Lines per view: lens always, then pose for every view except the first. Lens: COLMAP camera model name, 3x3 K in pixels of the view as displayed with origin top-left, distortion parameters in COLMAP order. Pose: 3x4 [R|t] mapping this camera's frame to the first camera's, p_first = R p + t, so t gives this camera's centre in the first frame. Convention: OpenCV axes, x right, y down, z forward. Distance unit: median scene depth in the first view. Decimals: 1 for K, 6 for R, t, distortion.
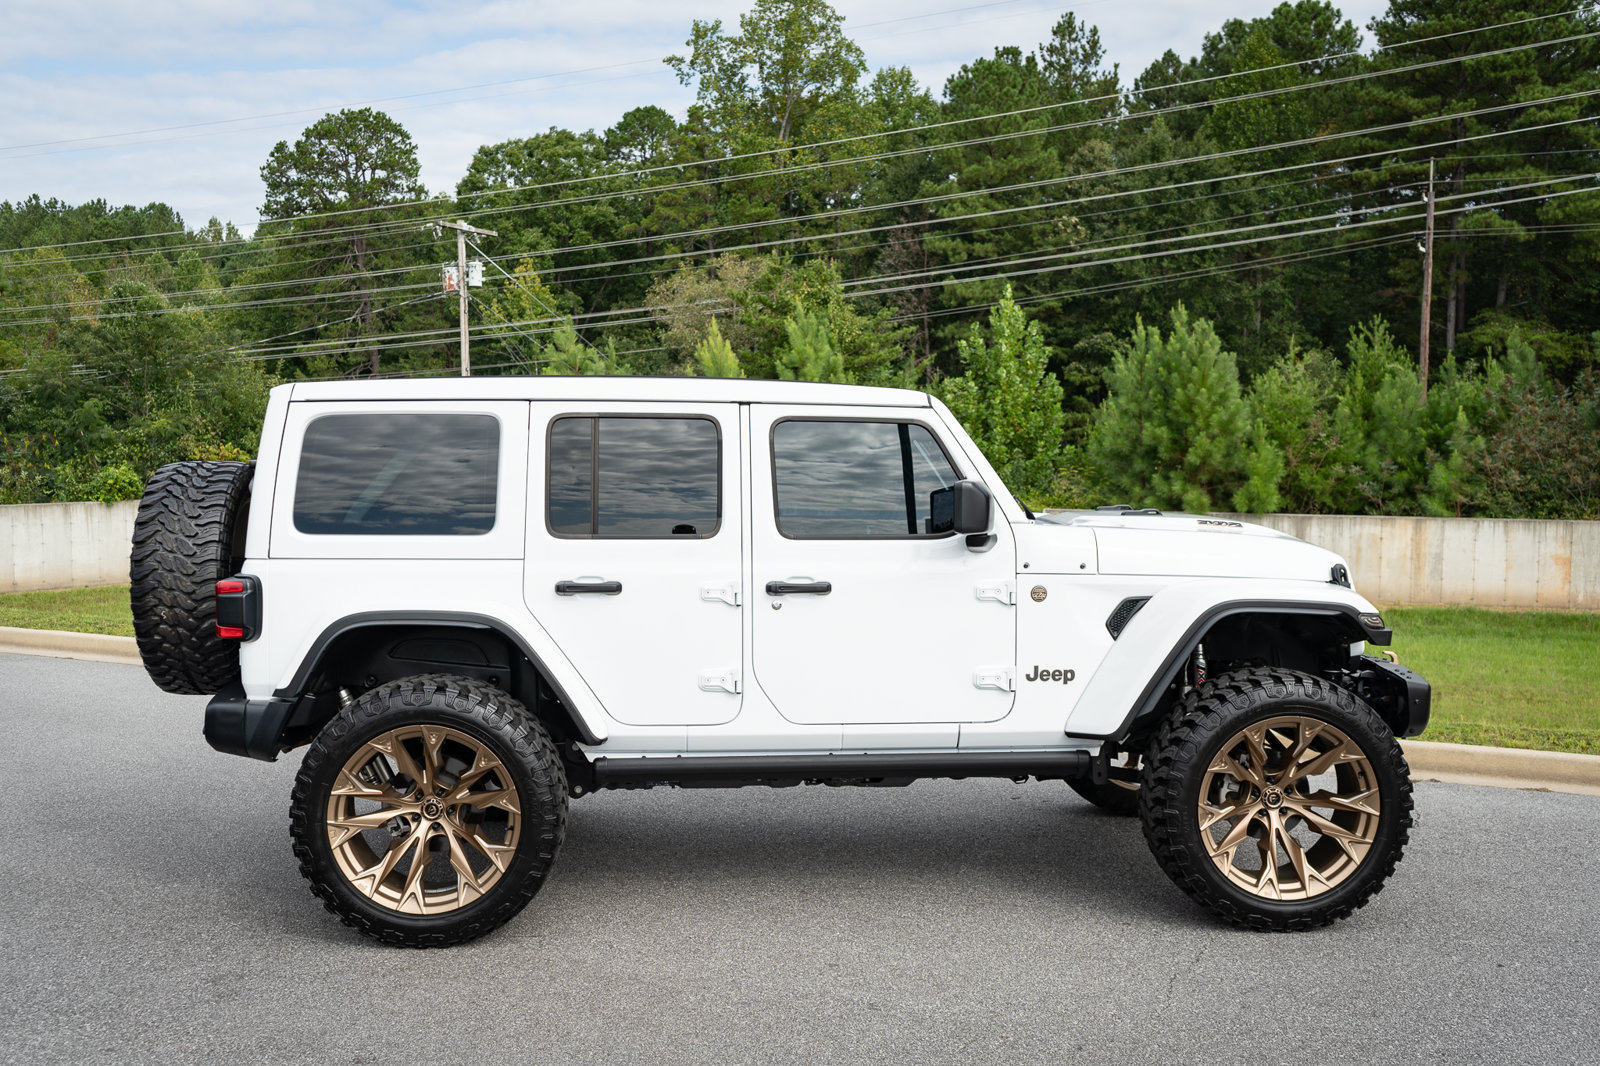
lens RADIAL K [[1652.1, 0, 803.6], [0, 1652.1, 527.1], [0, 0, 1]] dist [0.012570, 0.012053]
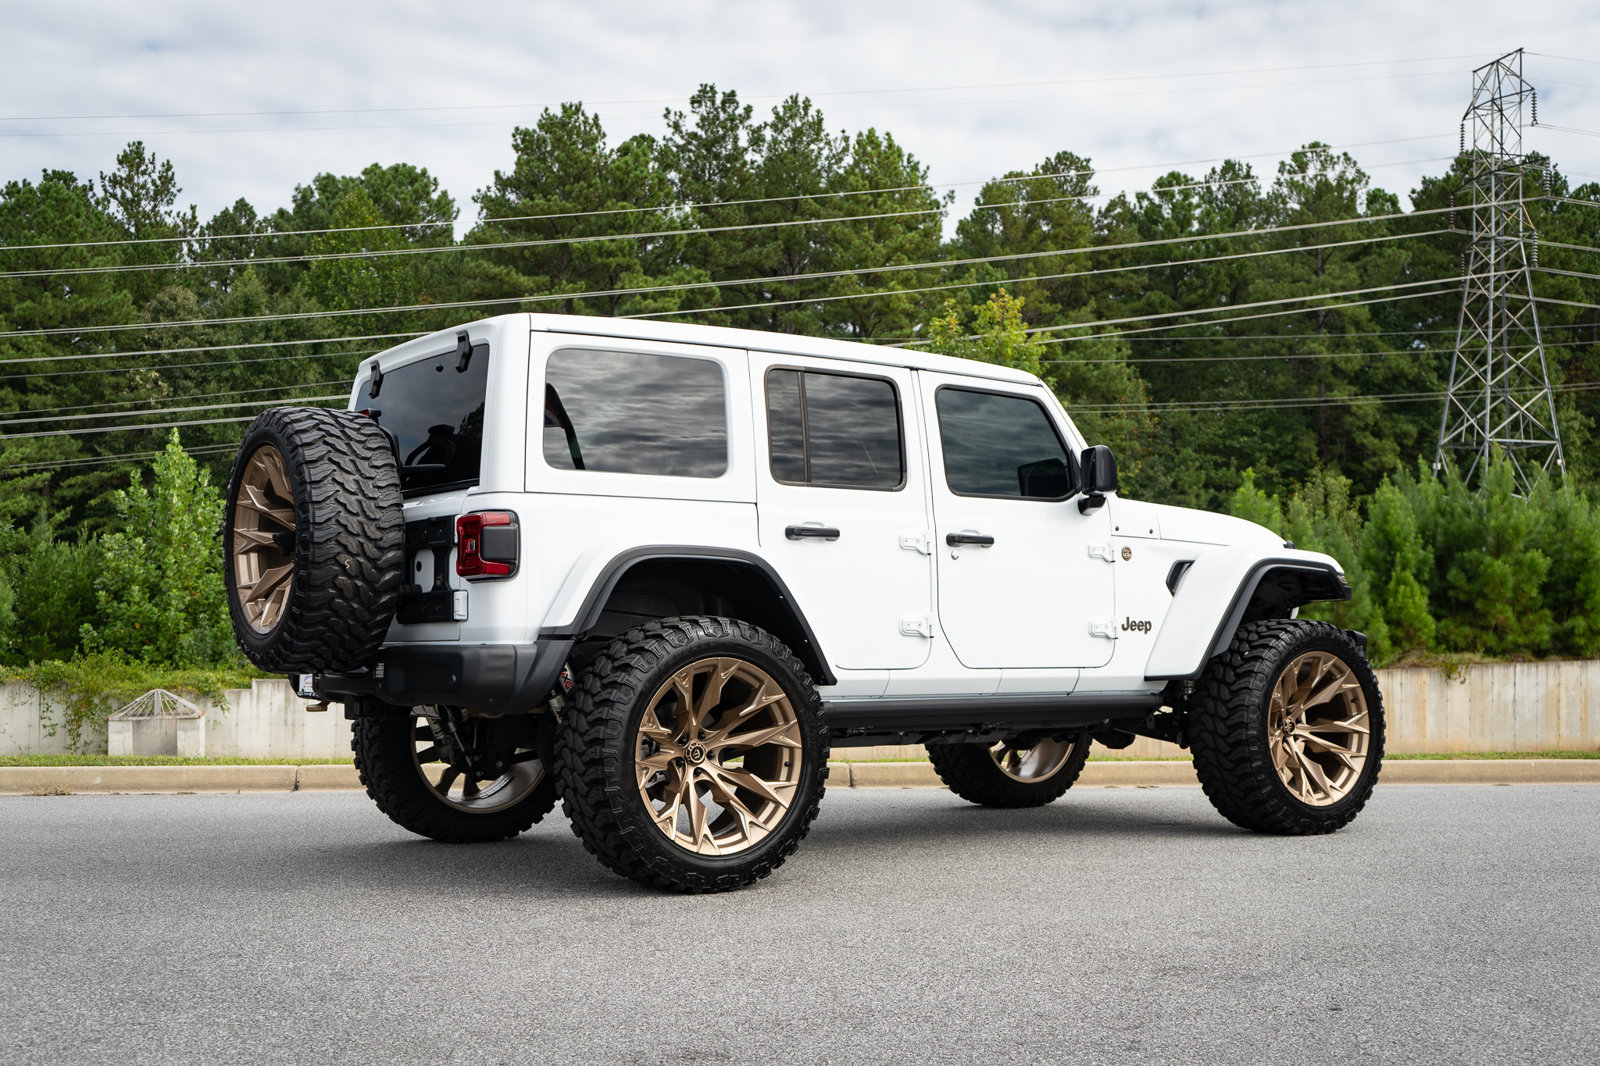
lens RADIAL K [[1875.4, 0, 802.7], [0, 1875.4, 533.1], [0, 0, 1]] dist [0.005639, 0.049378]
pose [[0.851940, 0.026745, 0.522956, -0.058355], [0.034167, 0.993727, -0.106483, 0.012606], [-0.522524, 0.108585, 0.845682, 0.001955]]
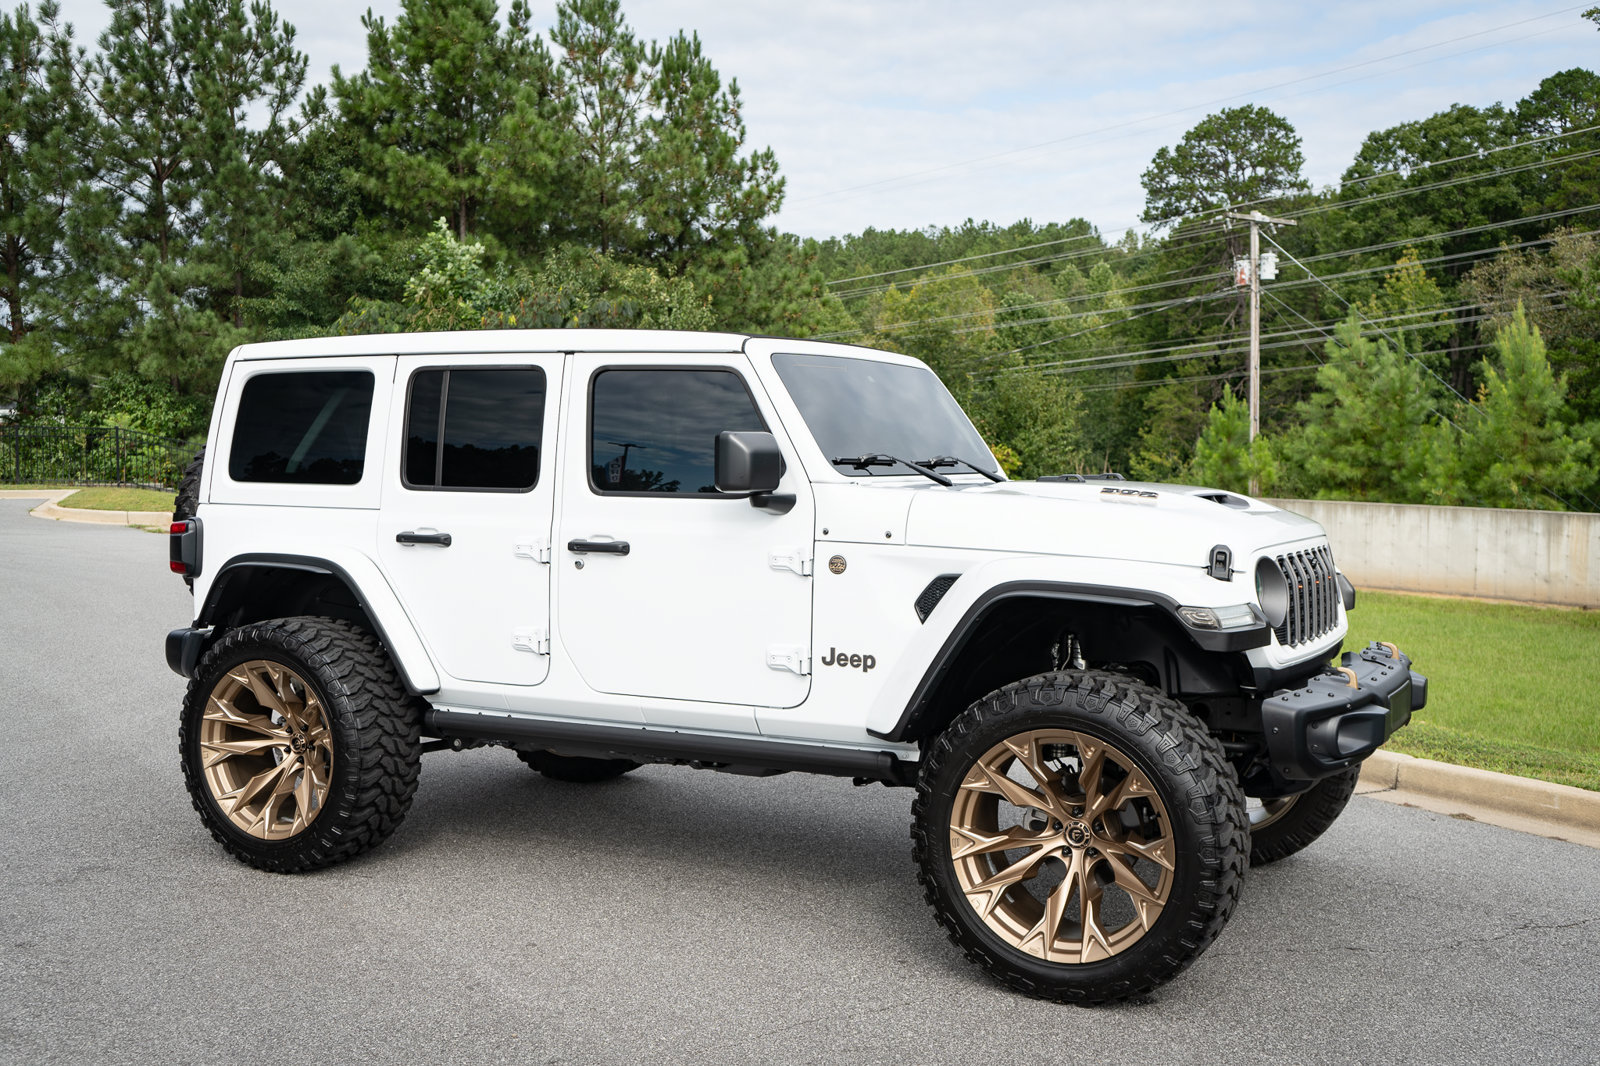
lens RADIAL K [[1697.3, 0, 792.8], [0, 1697.3, 517.7], [0, 0, 1]] dist [-0.004779, 0.059357]
pose [[0.849898, 0.026900, -0.526260, 0.047554], [-0.033545, 0.999432, -0.003088, 0.001554], [0.525878, 0.020278, 0.850318, 0.018809]]
